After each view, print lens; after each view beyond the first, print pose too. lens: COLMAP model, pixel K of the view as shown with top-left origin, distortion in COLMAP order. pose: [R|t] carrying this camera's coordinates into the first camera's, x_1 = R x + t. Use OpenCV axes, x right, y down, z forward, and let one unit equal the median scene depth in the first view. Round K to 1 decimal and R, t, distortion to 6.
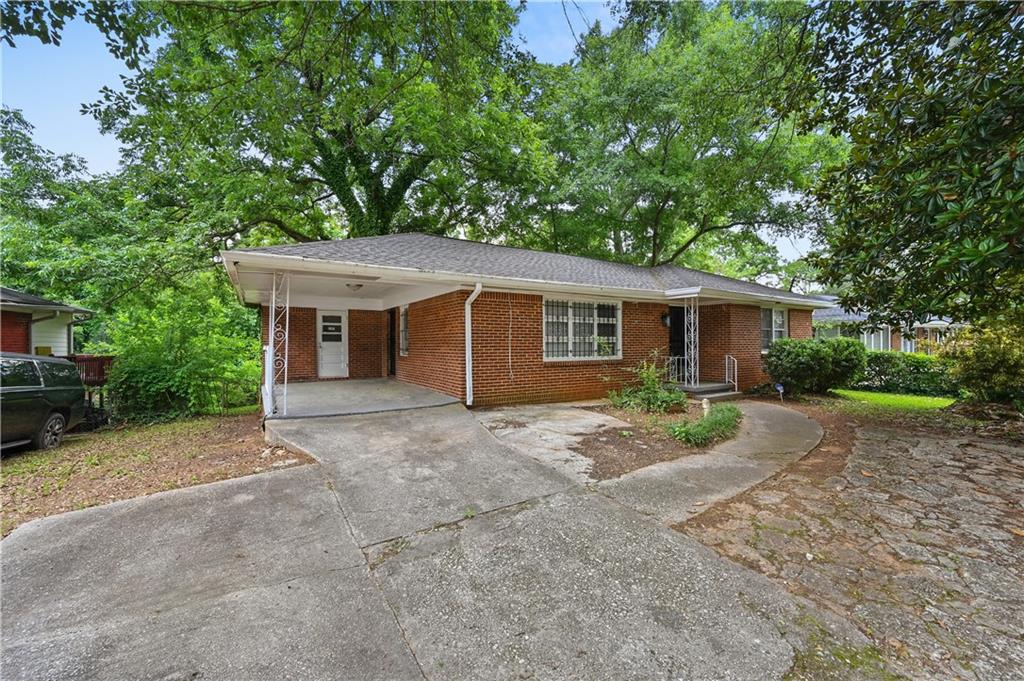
lens RADIAL K [[422.3, 0, 512.0], [0, 422.3, 340.5], [0, 0, 1]] dist [-0.001630, -0.000129]
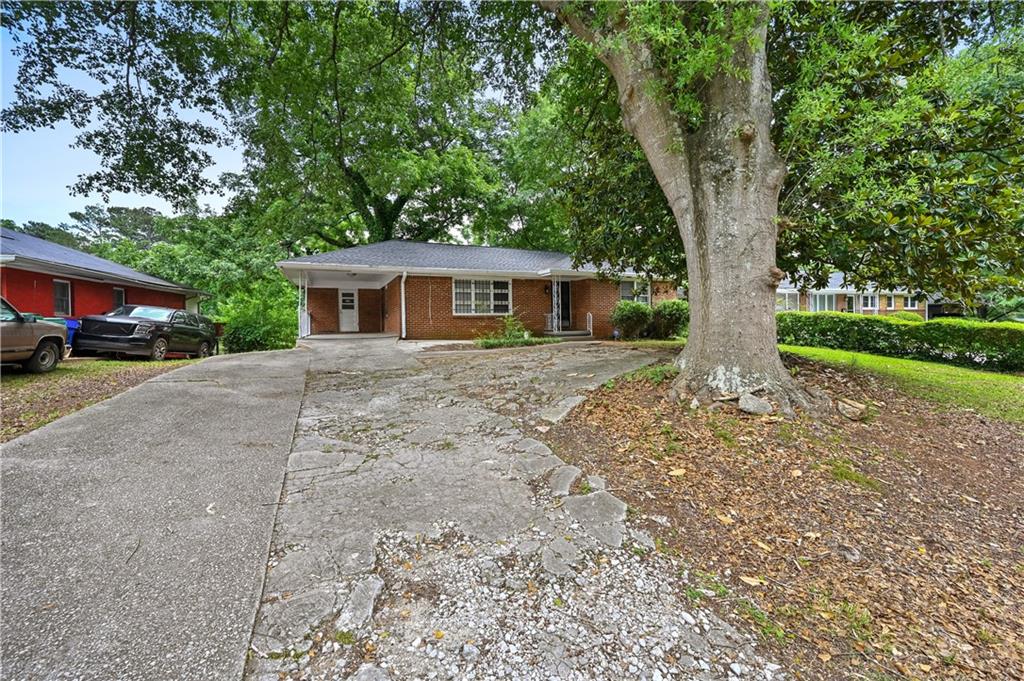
lens RADIAL K [[411.6, 0, 512.4], [0, 411.6, 313.4], [0, 0, 1]] dist [-0.000022, 0.000002]
pose [[0.990943, -0.016826, -0.133228, 0.423310], [0.014319, 0.999702, -0.019752, 0.062060], [0.133521, 0.017665, 0.990889, -0.491392]]
